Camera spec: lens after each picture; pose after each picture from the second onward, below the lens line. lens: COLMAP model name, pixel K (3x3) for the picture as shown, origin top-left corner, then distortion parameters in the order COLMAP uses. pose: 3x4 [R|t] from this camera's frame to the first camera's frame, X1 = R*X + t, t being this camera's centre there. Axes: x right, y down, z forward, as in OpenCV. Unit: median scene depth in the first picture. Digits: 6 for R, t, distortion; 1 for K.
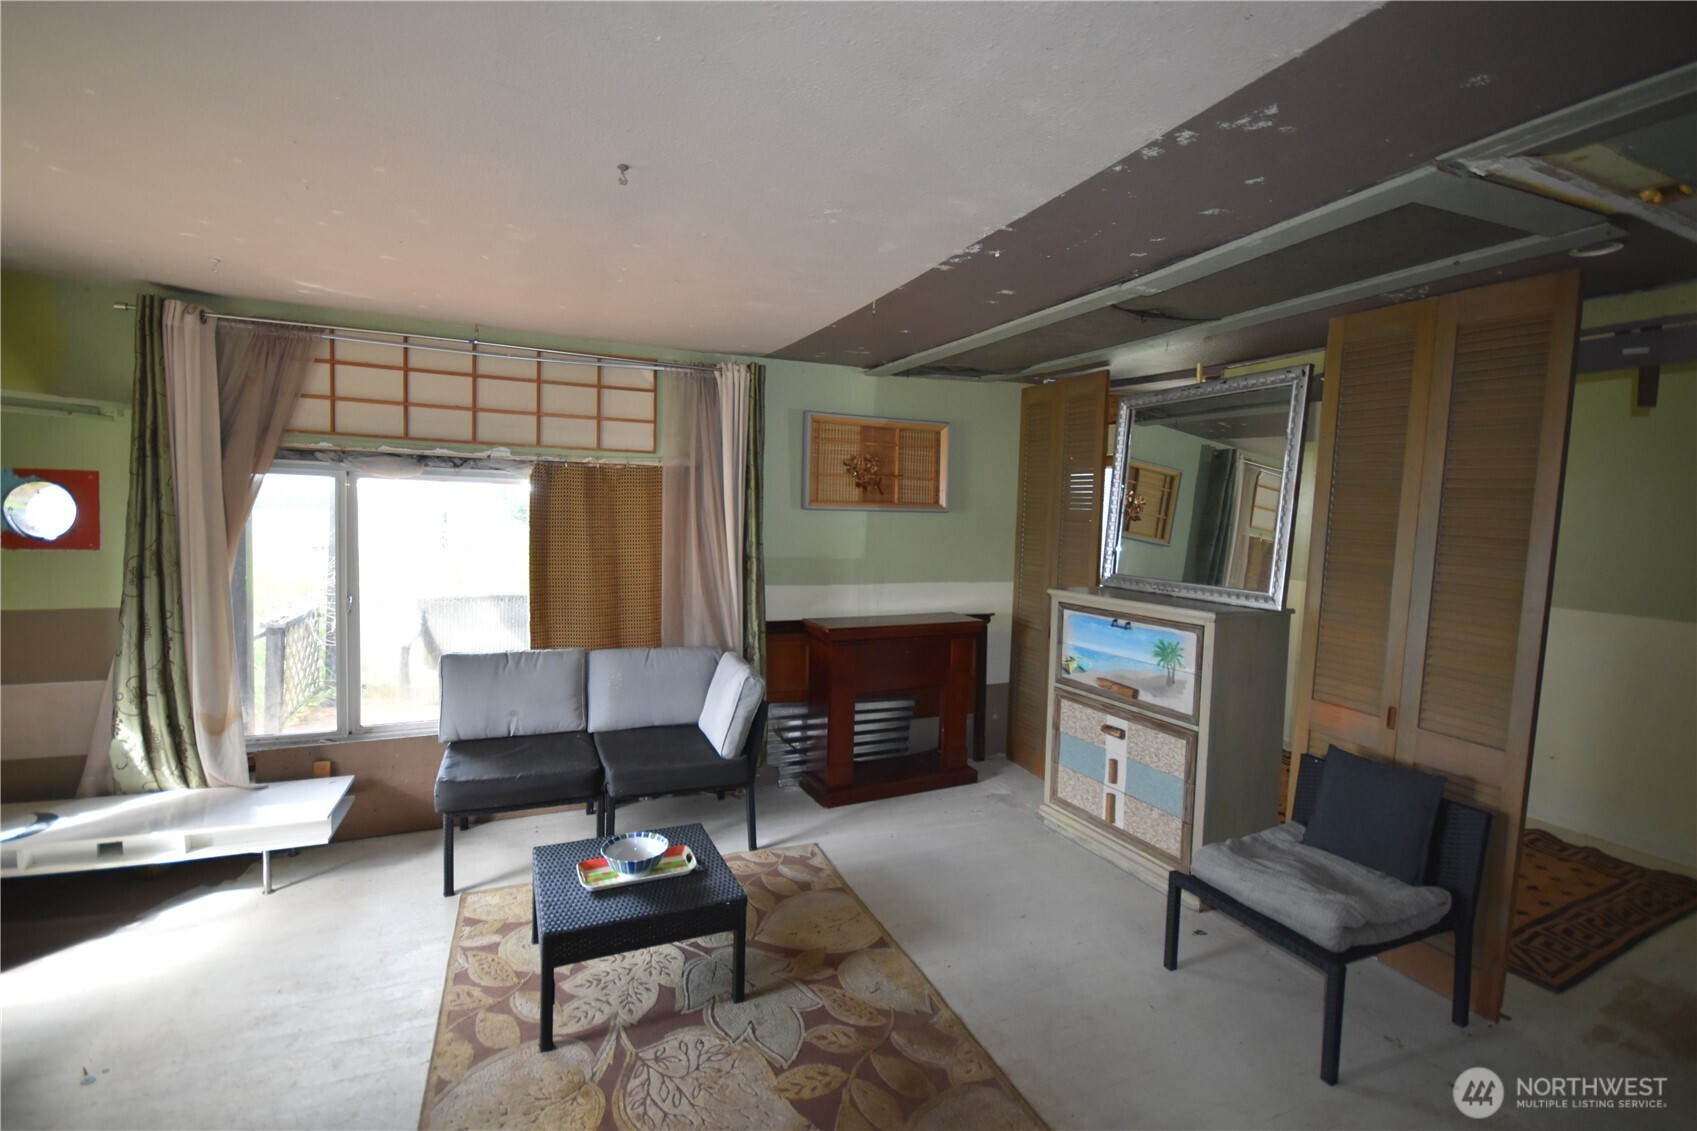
lens RADIAL K [[765.7, 0, 848.5], [0, 765.7, 565.5], [0, 0, 1]] dist [-0.014321, -0.000392]
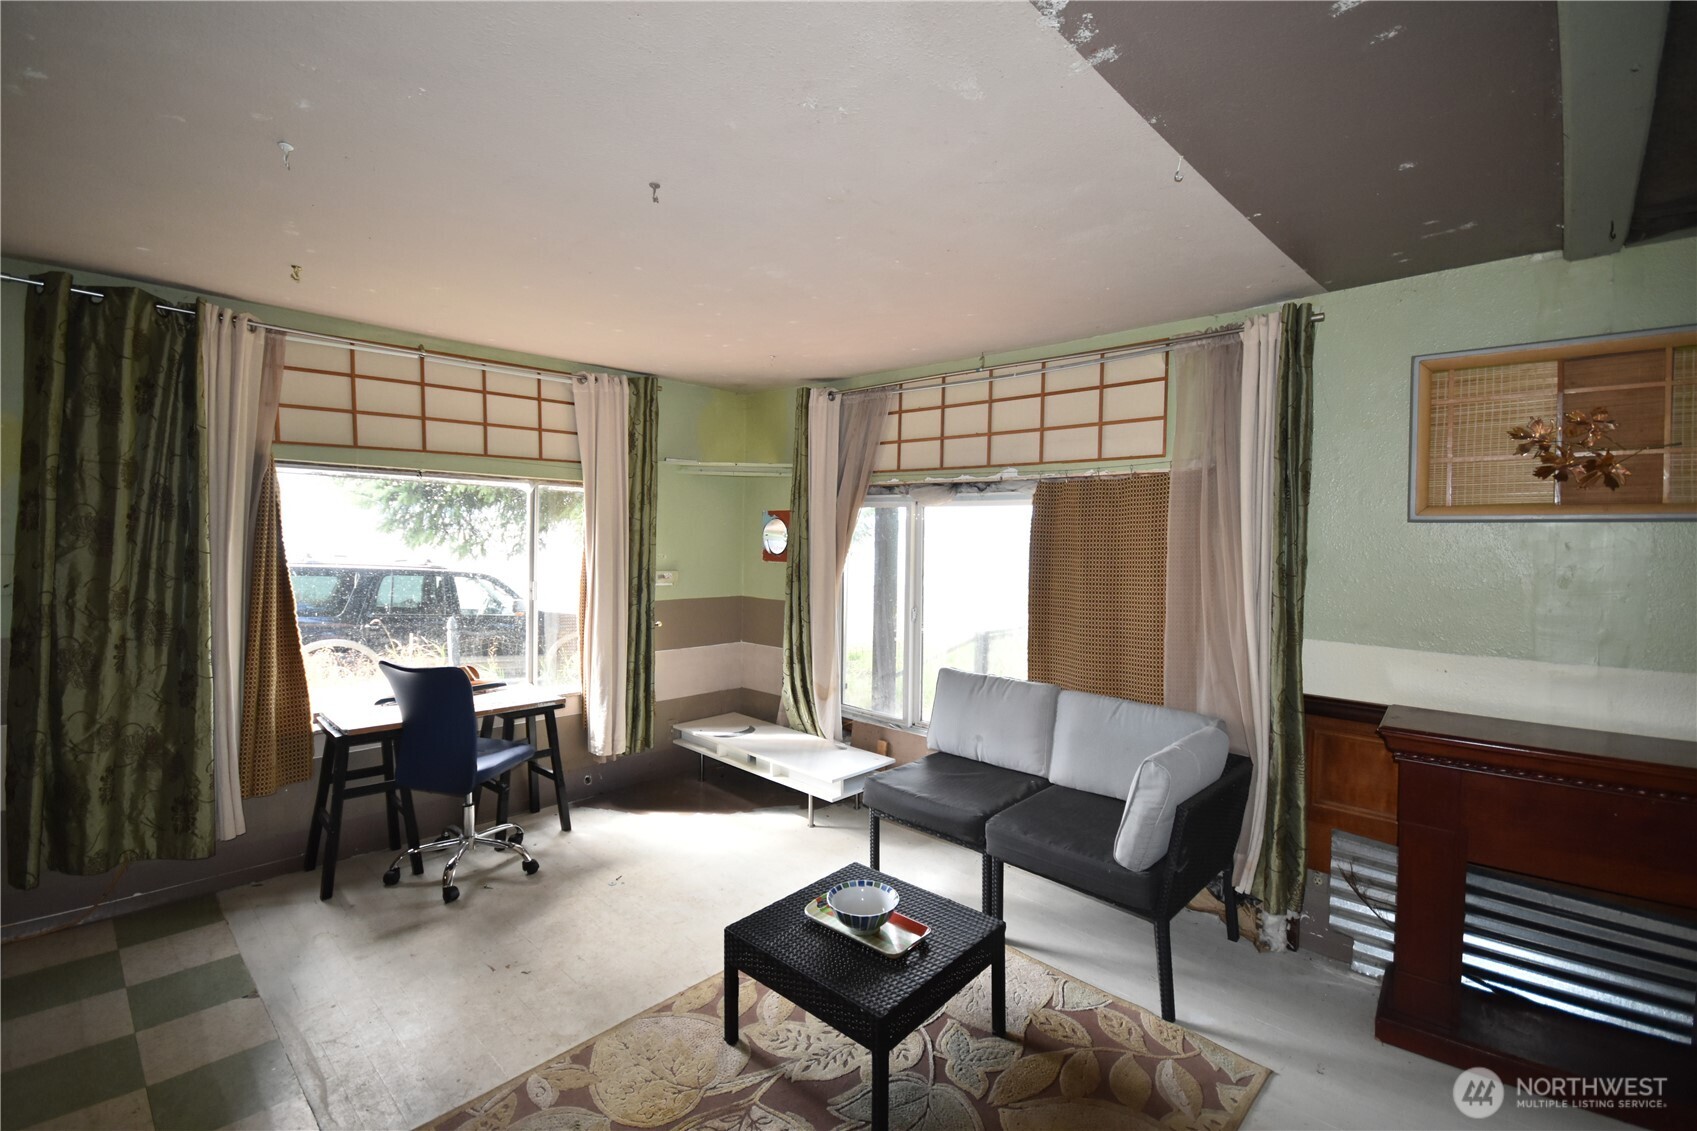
lens RADIAL K [[771.9, 0, 848.6], [0, 771.9, 552.7], [0, 0, 1]] dist [-0.000584, 0.000191]
pose [[0.368446, 0.007579, -0.929618, 0.416834], [-0.052378, 0.998548, -0.012619, -0.023132], [0.928172, 0.053341, 0.368308, 0.460249]]
